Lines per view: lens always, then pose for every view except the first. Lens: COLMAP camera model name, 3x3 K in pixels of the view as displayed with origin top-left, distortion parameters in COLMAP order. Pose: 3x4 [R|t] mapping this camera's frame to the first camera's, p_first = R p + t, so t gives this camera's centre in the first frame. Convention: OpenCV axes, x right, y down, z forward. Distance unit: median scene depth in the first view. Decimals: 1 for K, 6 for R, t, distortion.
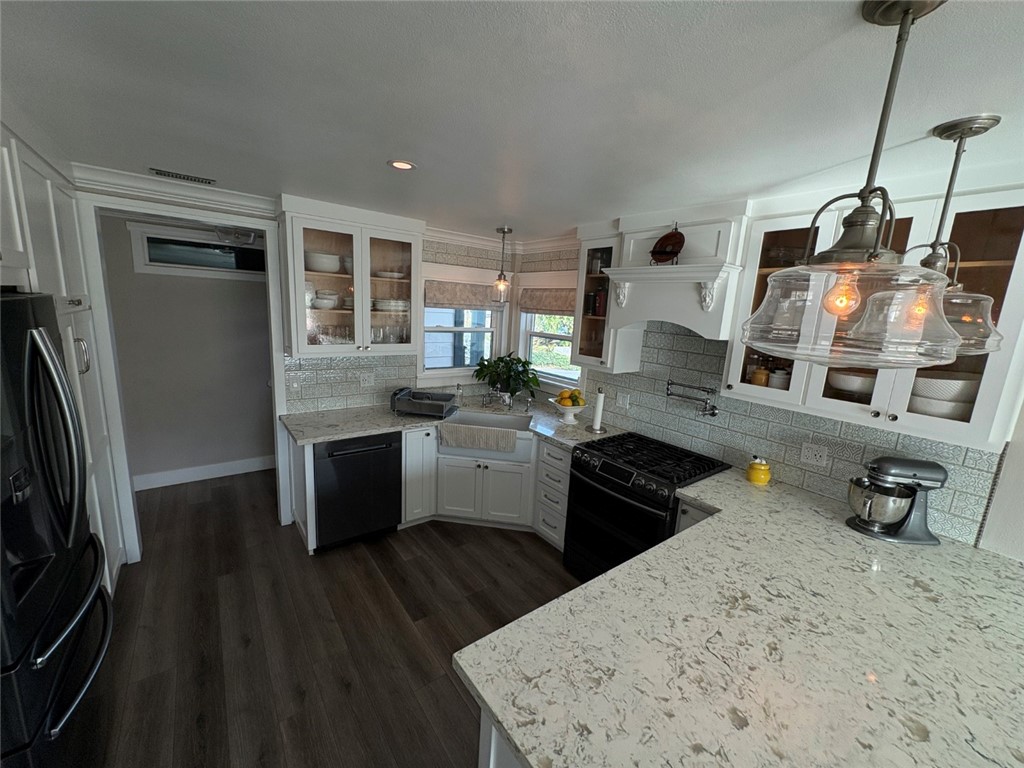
lens RADIAL K [[409.8, 0, 515.4], [0, 409.8, 384.0], [0, 0, 1]] dist [-0.000289, -0.000098]
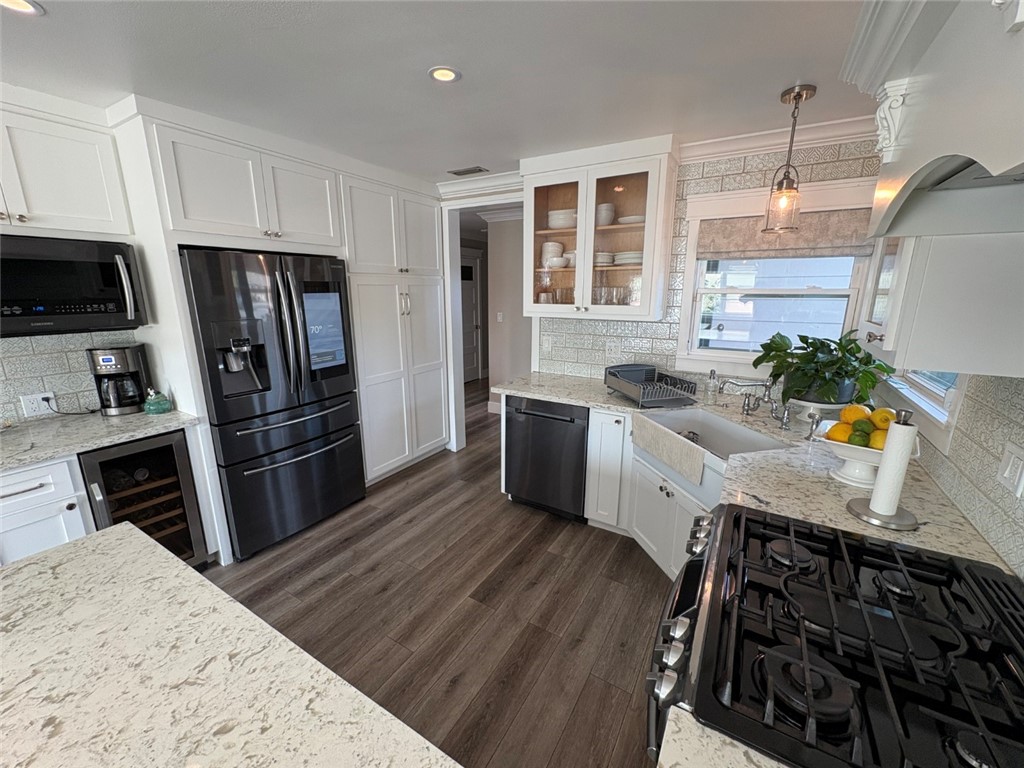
lens RADIAL K [[409.8, 0, 513.6], [0, 409.8, 387.0], [0, 0, 1]] dist [-0.000289, -0.000098]
pose [[0.364174, 0.163059, -0.916946, 0.448157], [-0.157225, 0.981187, 0.112039, 0.003257], [0.917964, 0.103365, 0.382959, 0.561090]]
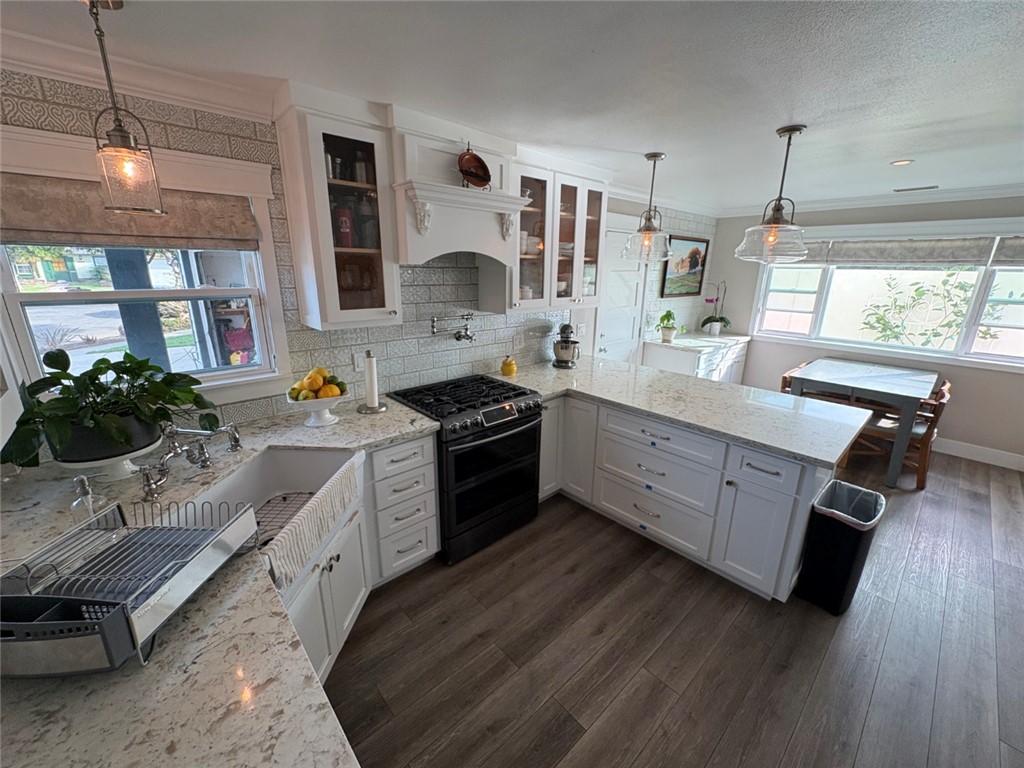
lens RADIAL K [[409.8, 0, 509.7], [0, 409.8, 383.9], [0, 0, 1]] dist [-0.000289, -0.000098]
pose [[-0.080840, -0.325901, 0.941941, -0.550821], [0.171508, 0.926390, 0.335240, -0.146075], [-0.981861, 0.188651, -0.018995, 0.834752]]
